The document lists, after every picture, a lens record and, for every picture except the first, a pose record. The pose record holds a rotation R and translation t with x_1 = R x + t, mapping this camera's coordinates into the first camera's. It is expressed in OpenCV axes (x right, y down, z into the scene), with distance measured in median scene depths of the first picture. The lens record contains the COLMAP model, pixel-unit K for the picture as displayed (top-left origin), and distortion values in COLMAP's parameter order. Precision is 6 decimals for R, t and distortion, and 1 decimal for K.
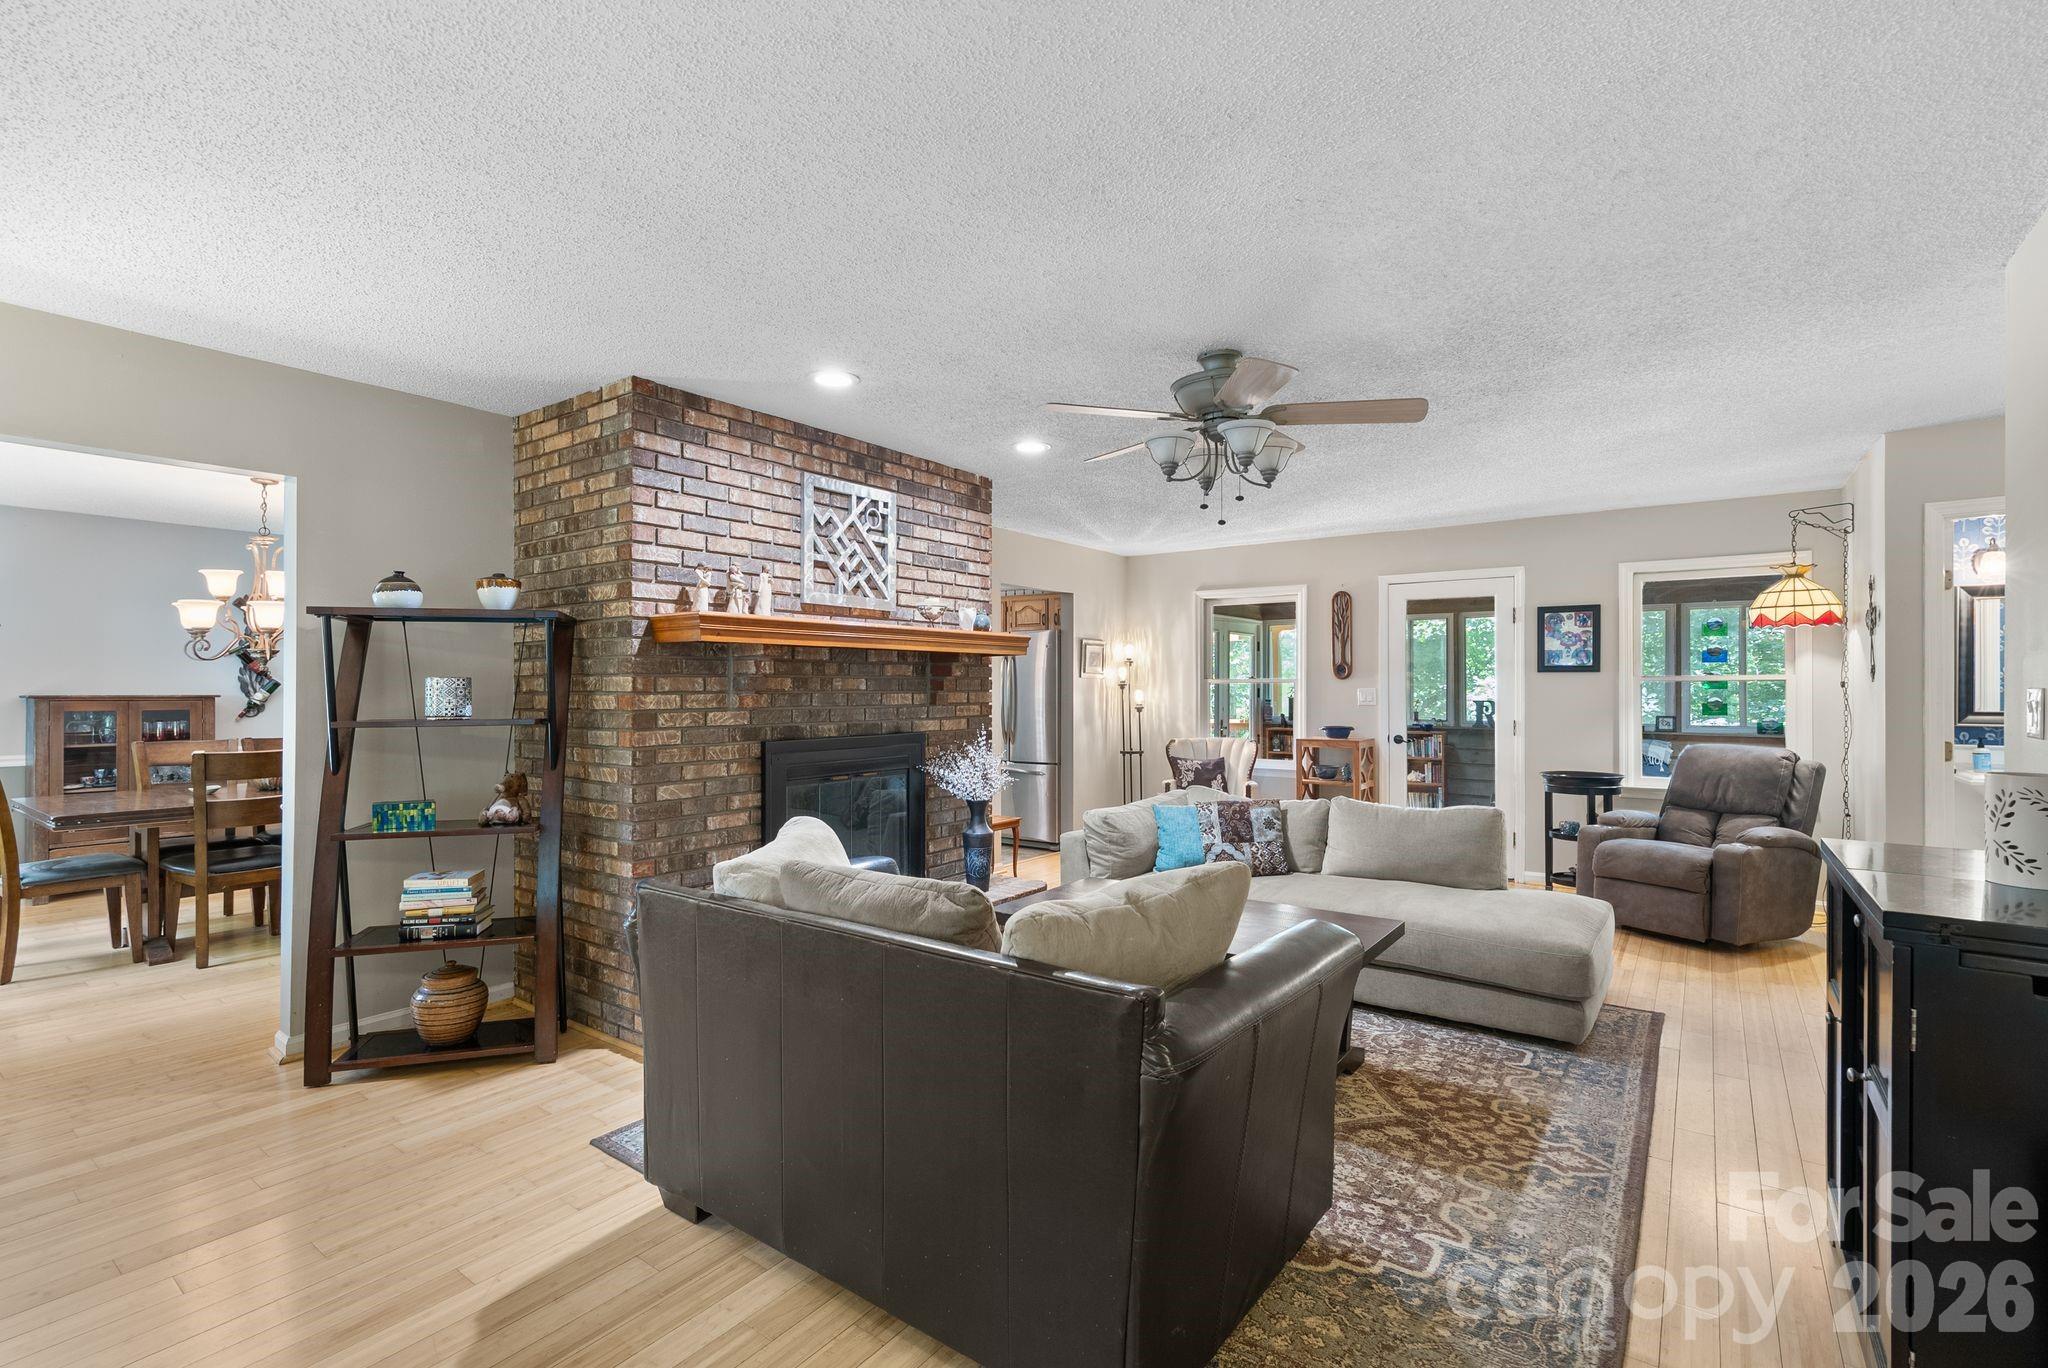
lens RADIAL K [[928.2, 0, 1025.1], [0, 928.2, 690.2], [0, 0, 1]] dist [-0.002436, 0.000419]
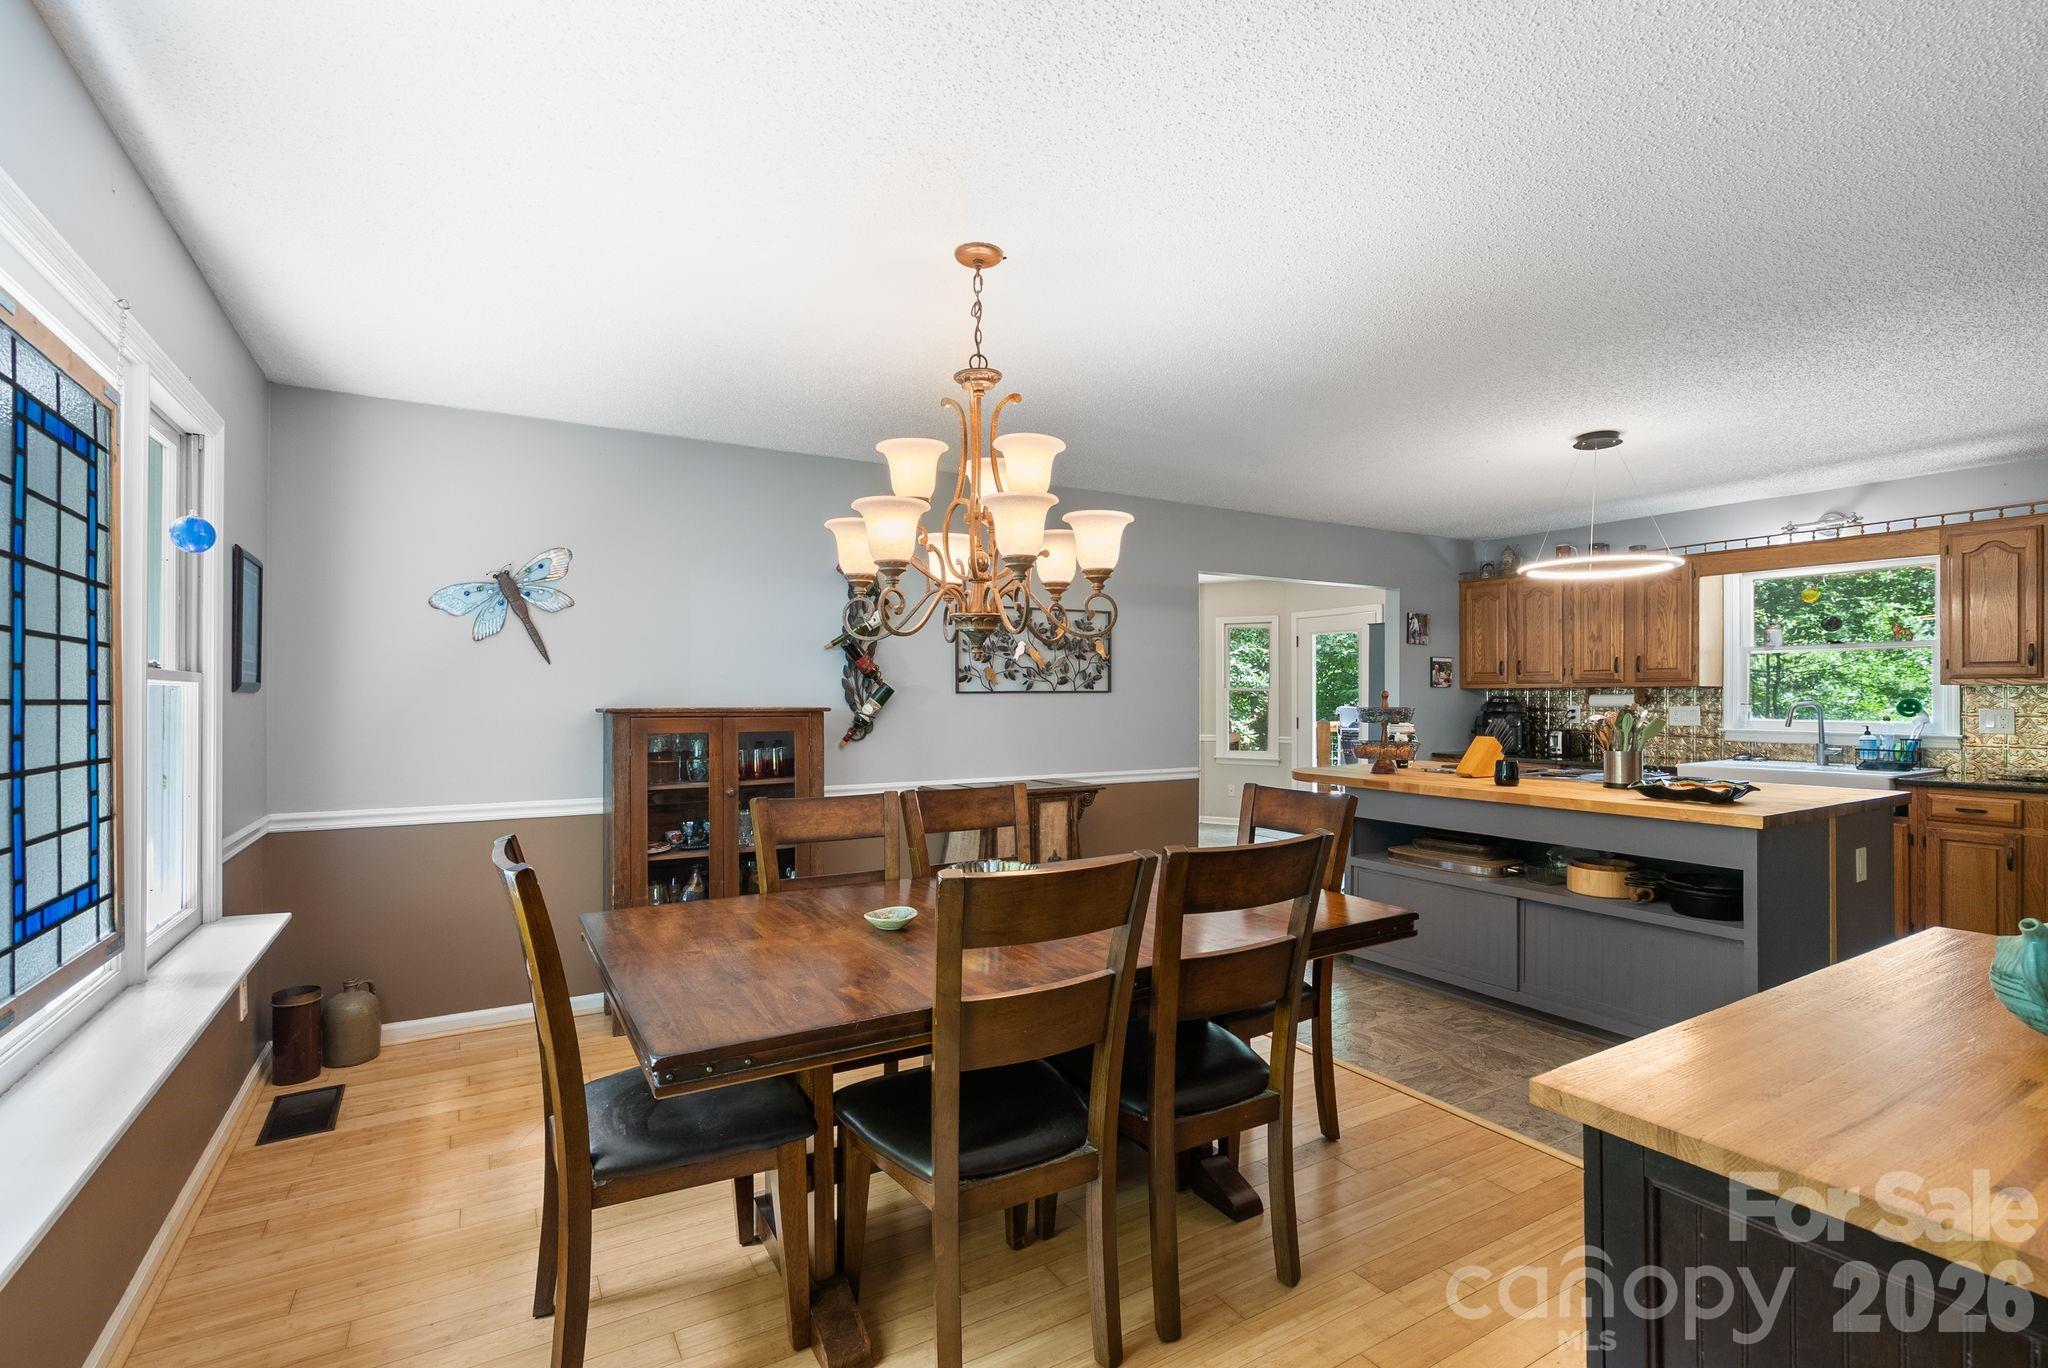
lens RADIAL K [[933.1, 0, 1023.6], [0, 933.1, 693.0], [0, 0, 1]] dist [0.000714, 0.000448]
pose [[0.921716, -0.001664, -0.387862, -0.834857], [0.000004, 0.999991, -0.004282, -0.004047], [0.387865, 0.003945, 0.921708, 0.770431]]
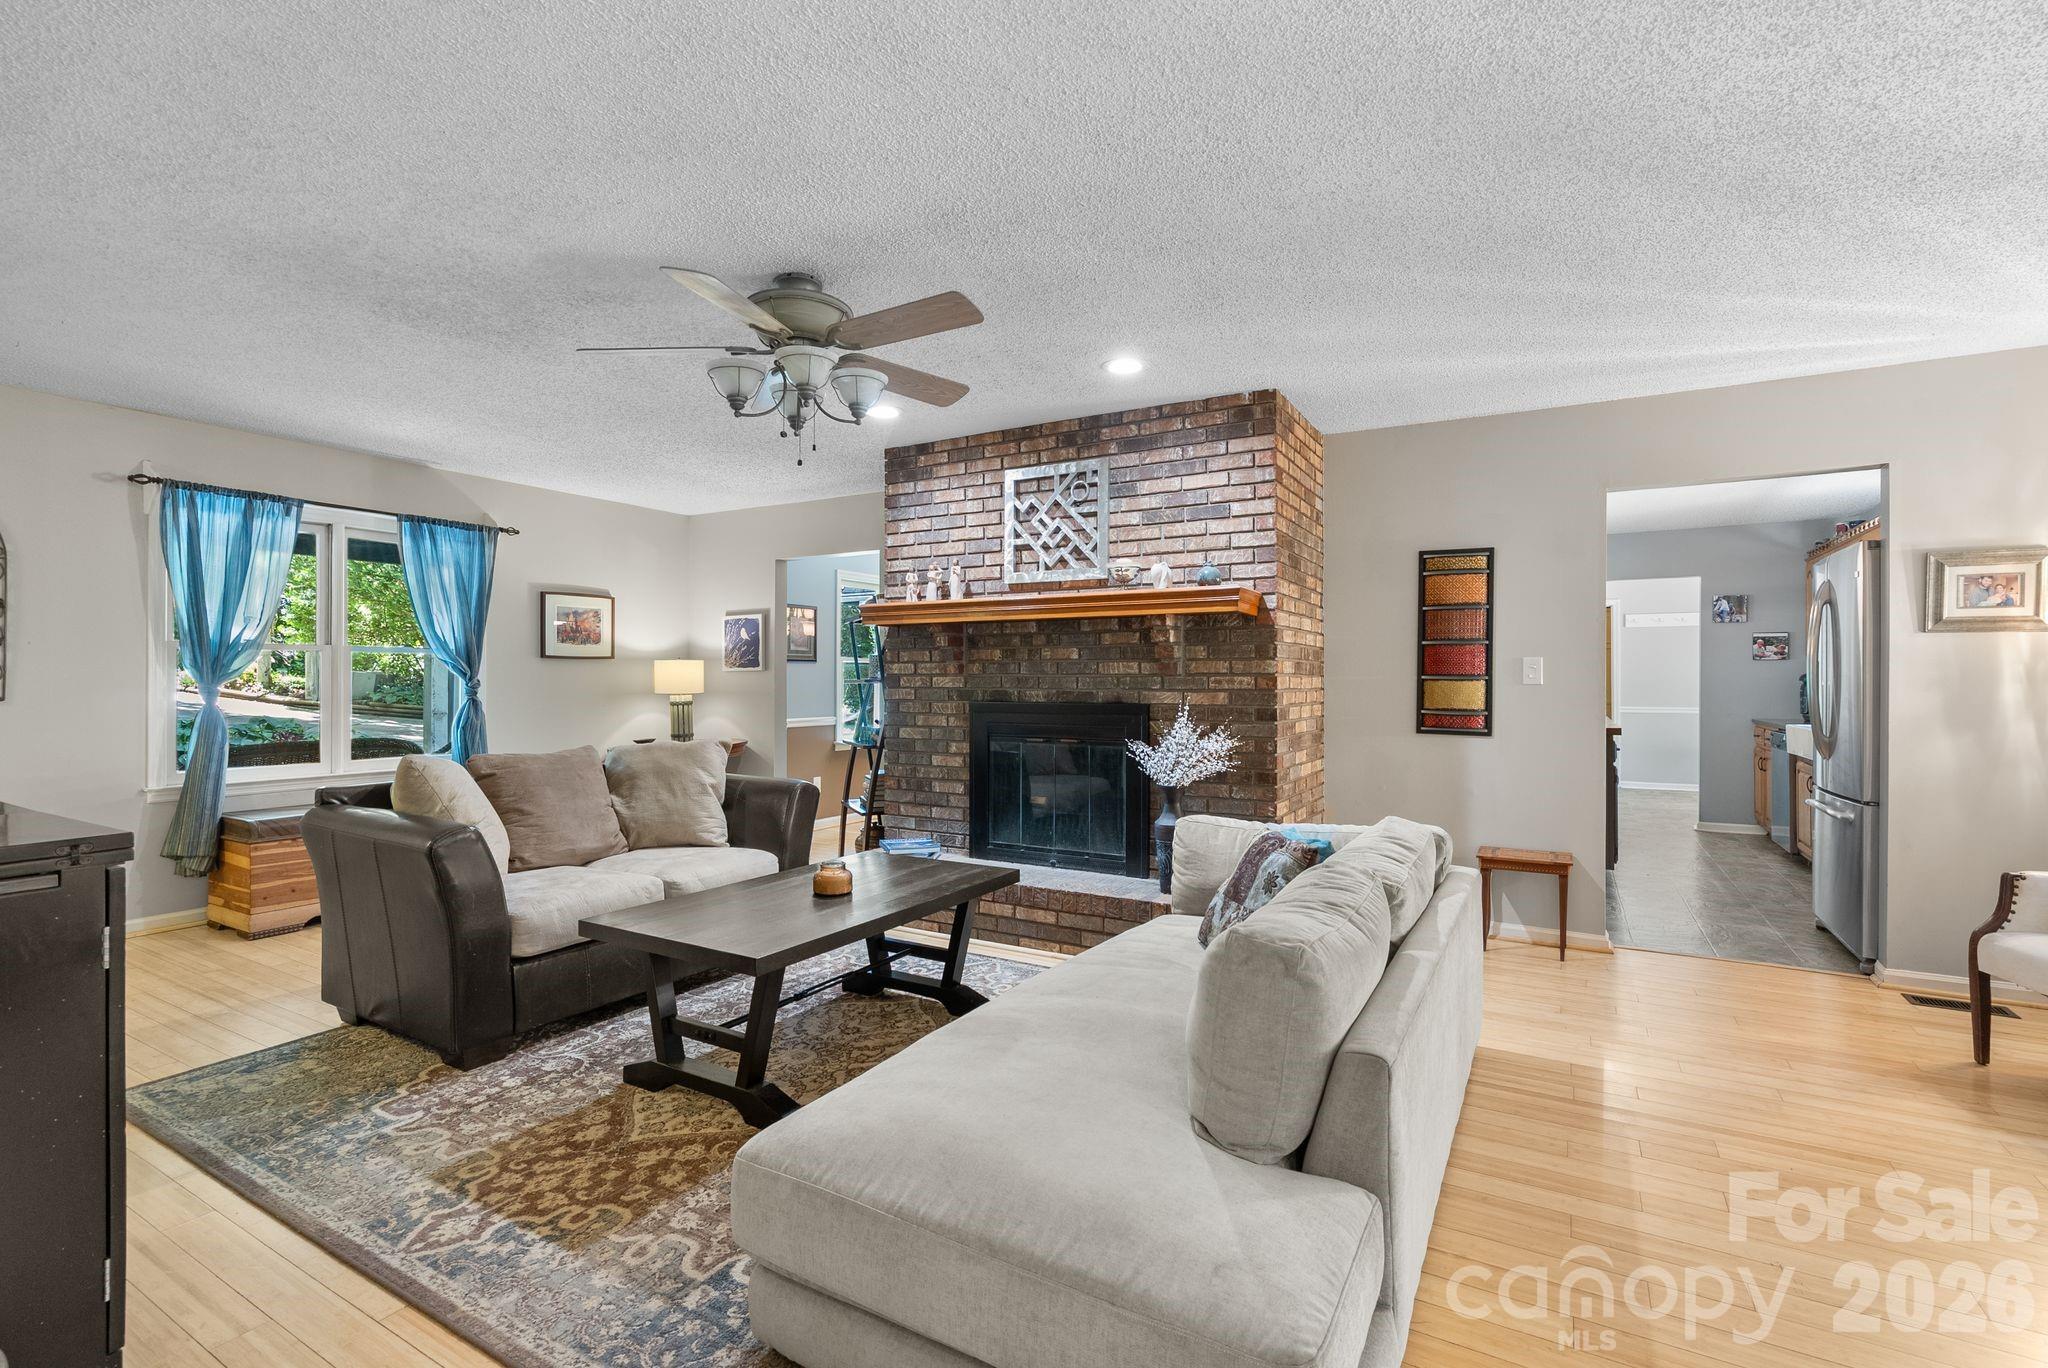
lens RADIAL K [[929.7, 0, 1024.0], [0, 929.7, 684.0], [0, 0, 1]] dist [-0.003855, -0.000056]
pose [[0.103039, 0.005592, -0.994662, 0.979124], [-0.005547, 0.999972, 0.005047, 0.025952], [0.994662, 0.004997, 0.103067, 0.965978]]
